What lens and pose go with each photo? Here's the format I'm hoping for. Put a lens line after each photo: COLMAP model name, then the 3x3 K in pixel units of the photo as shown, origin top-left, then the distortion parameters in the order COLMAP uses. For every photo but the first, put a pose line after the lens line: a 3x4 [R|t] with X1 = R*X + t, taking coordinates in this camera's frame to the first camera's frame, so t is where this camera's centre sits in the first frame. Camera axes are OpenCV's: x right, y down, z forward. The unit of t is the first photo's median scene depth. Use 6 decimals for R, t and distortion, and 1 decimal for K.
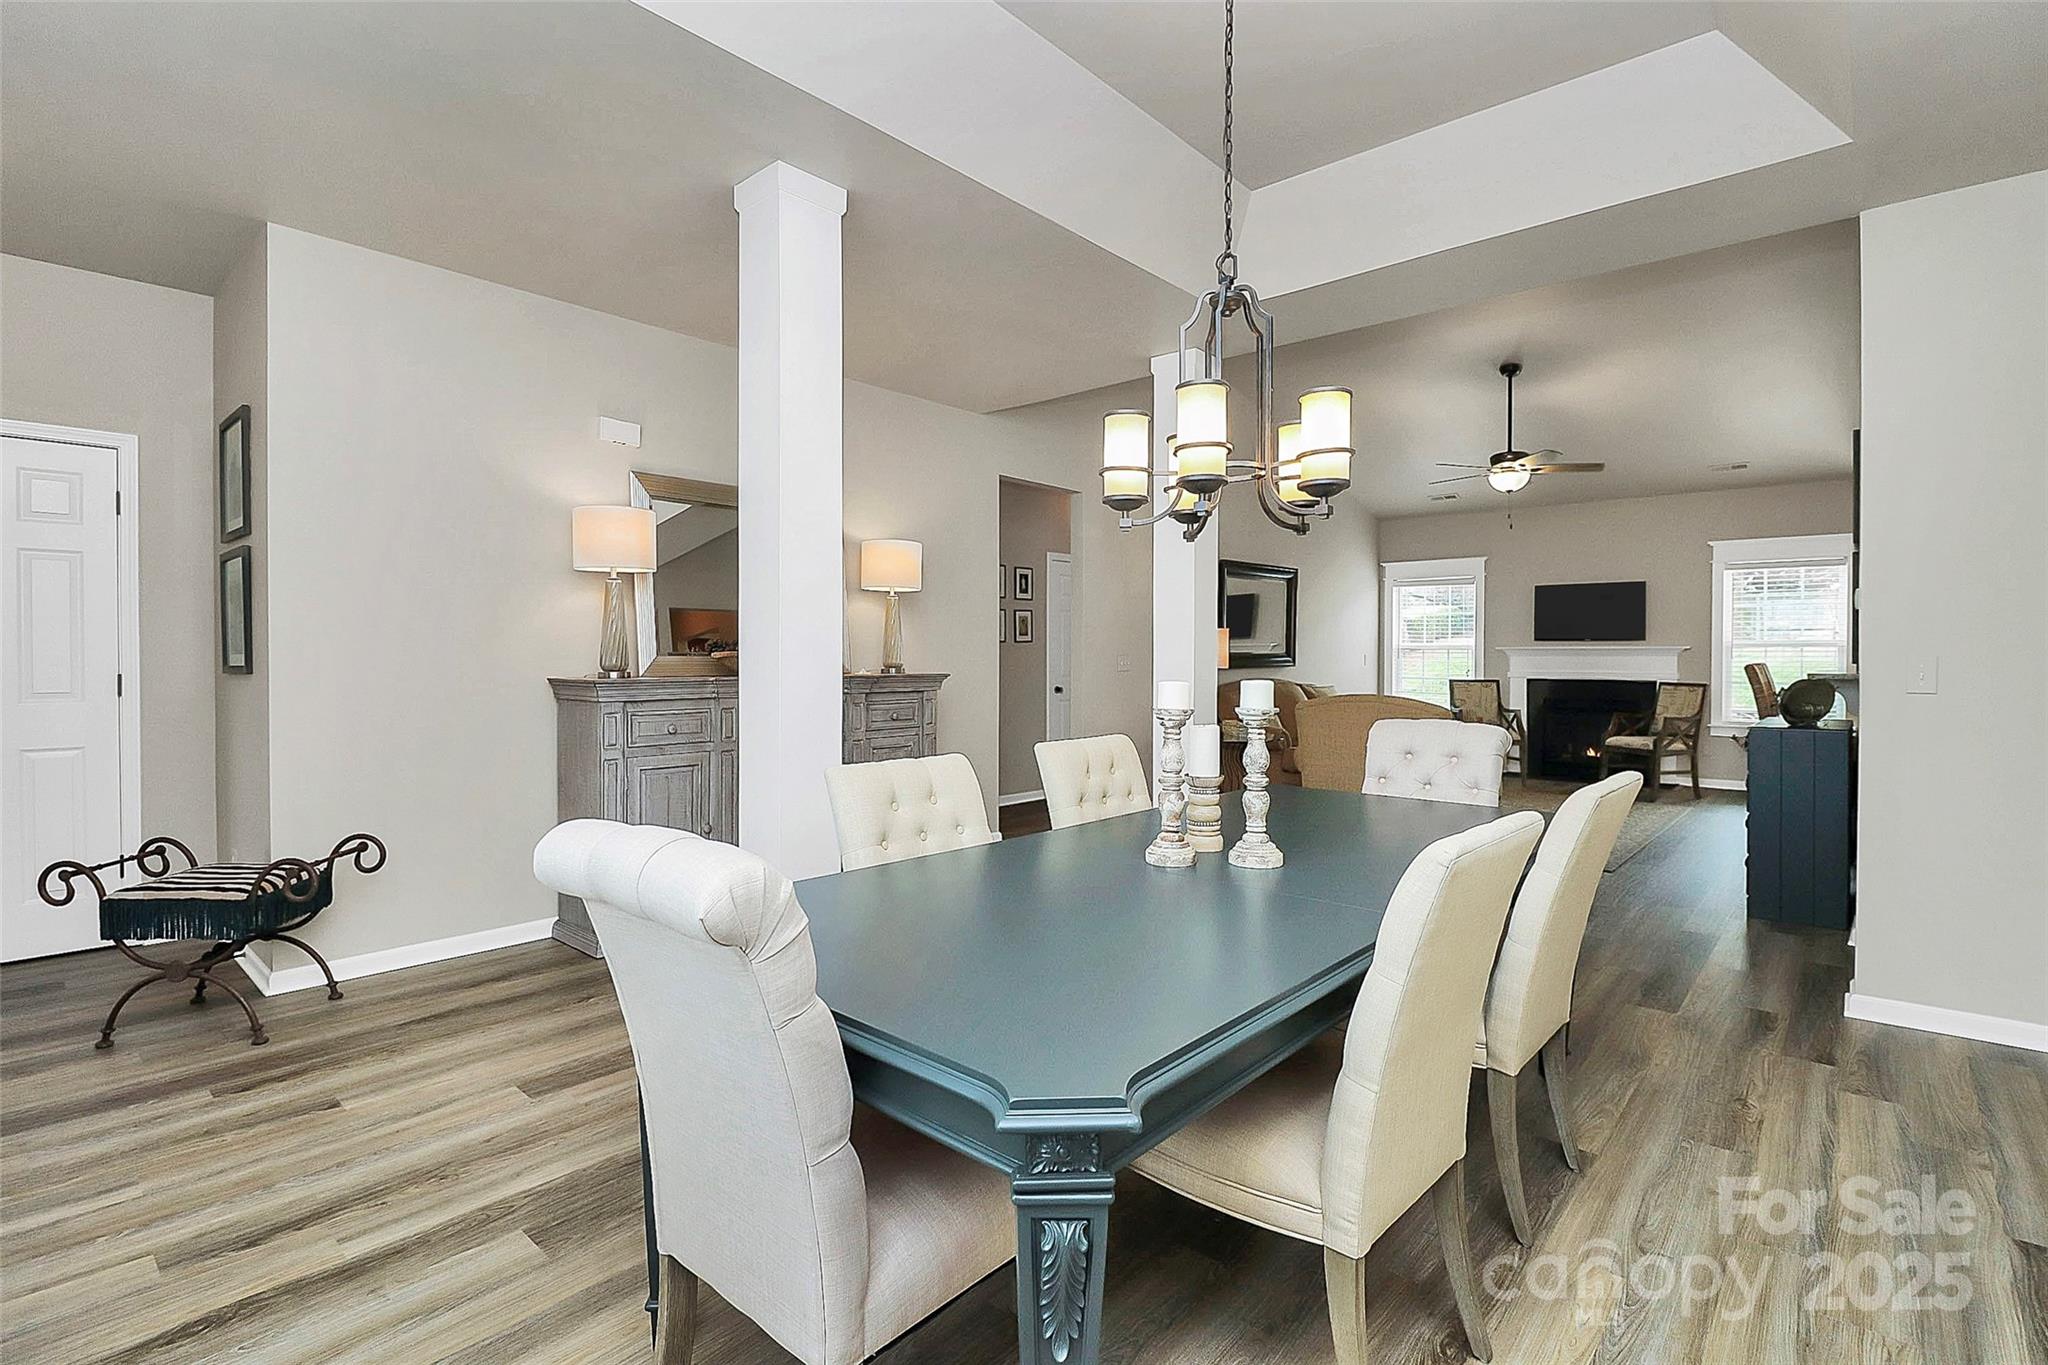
lens RADIAL K [[952.1, 0, 1018.4], [0, 952.1, 672.3], [0, 0, 1]] dist [-0.014812, -0.006028]
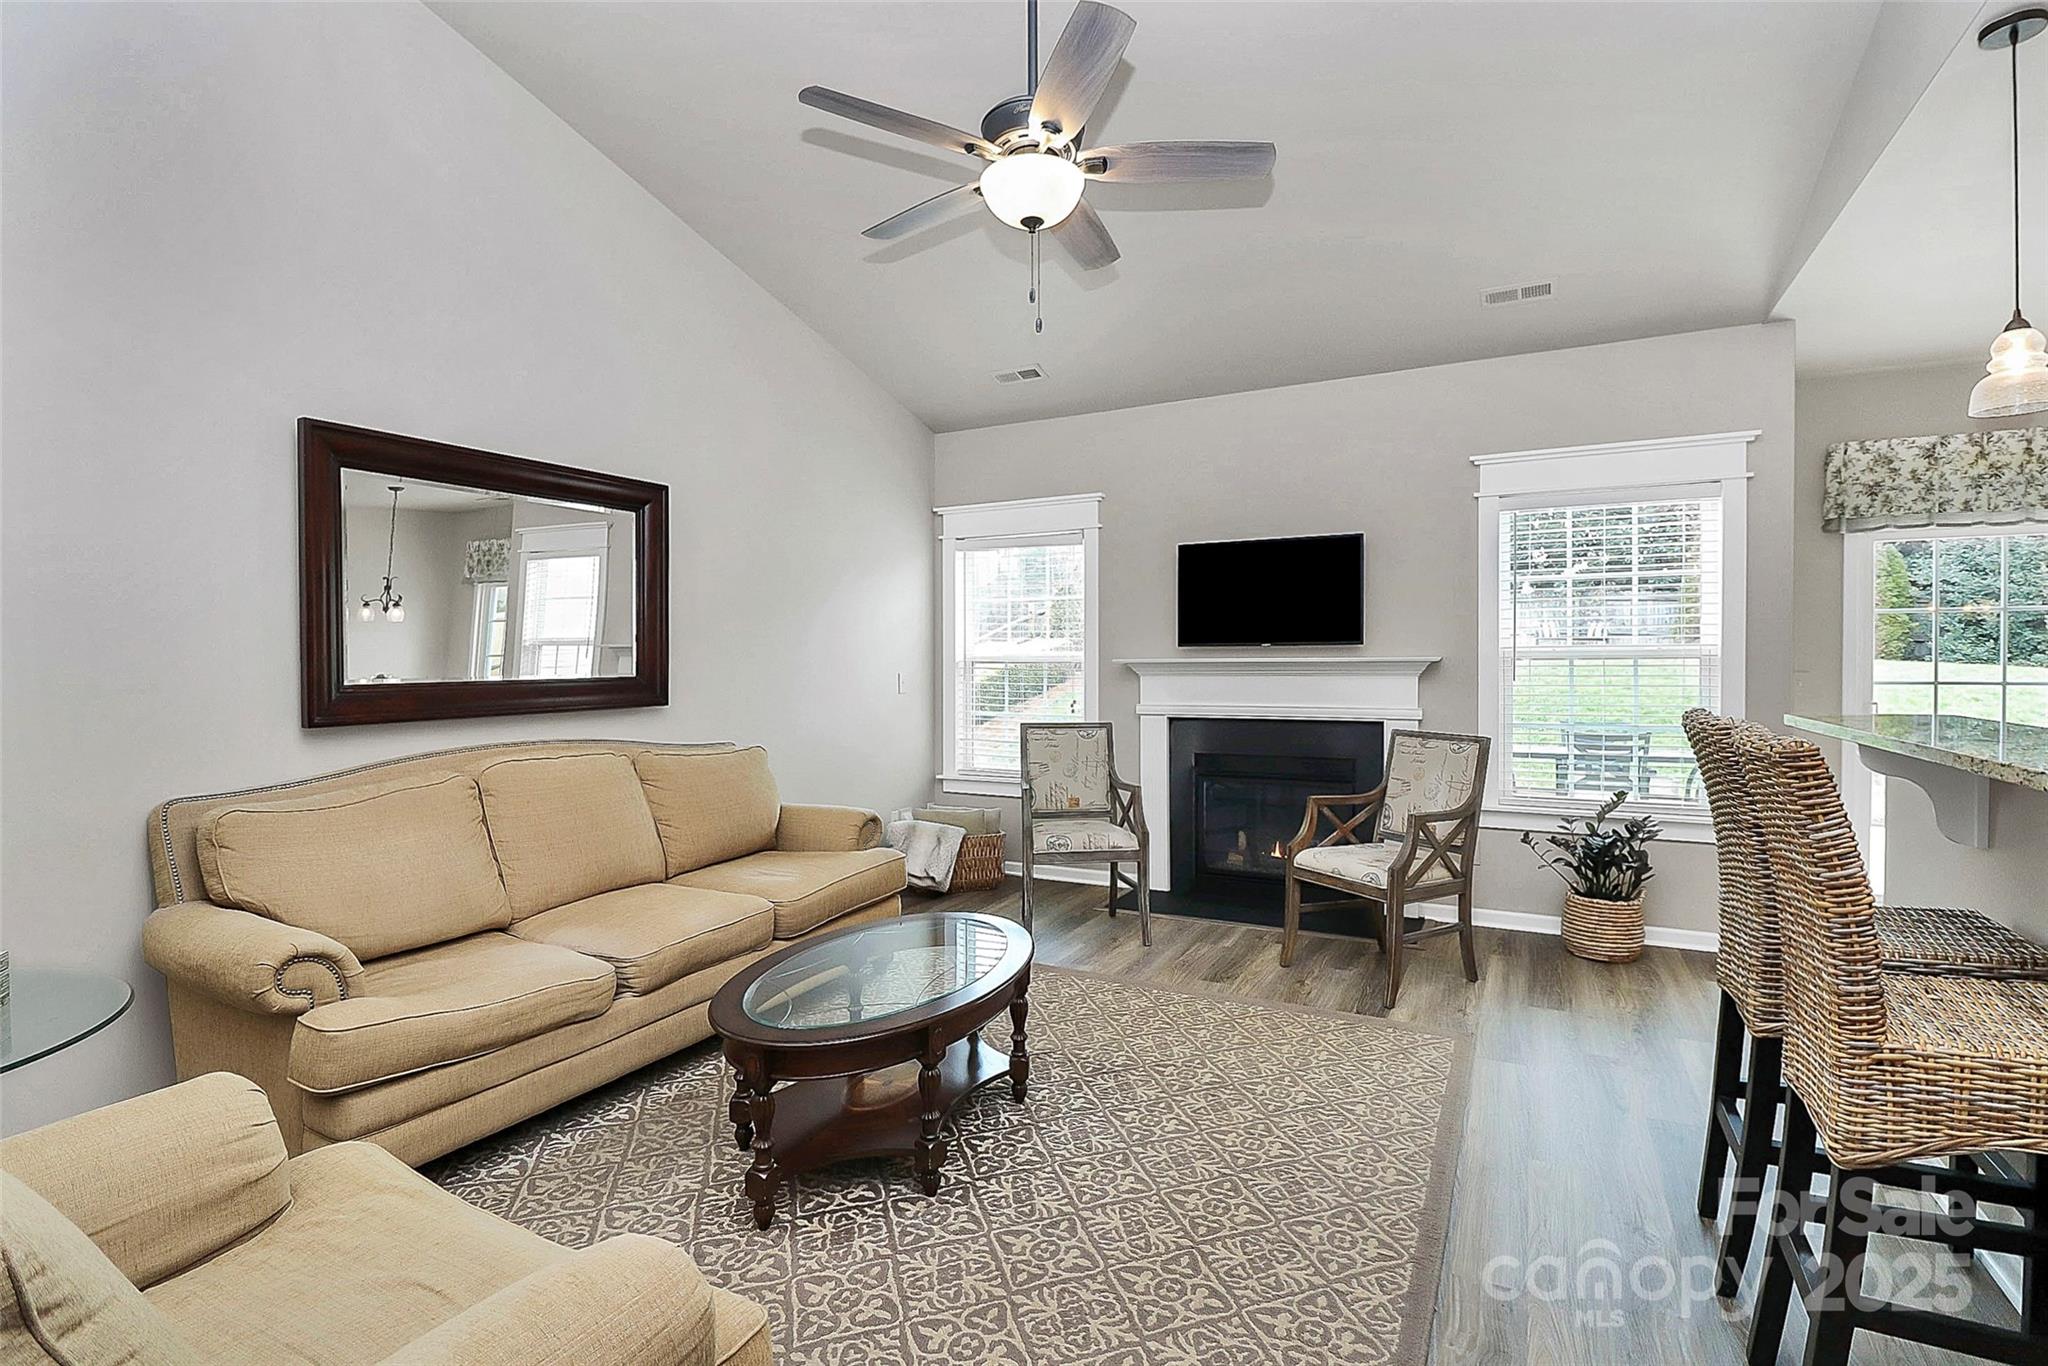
lens RADIAL K [[956.5, 0, 1023.2], [0, 956.5, 676.2], [0, 0, 1]] dist [-0.004010, -0.010332]
pose [[0.965859, -0.008136, 0.258940, 0.349441], [0.009343, 0.999950, -0.003433, -0.016910], [-0.258899, 0.005735, 0.965887, 0.546178]]
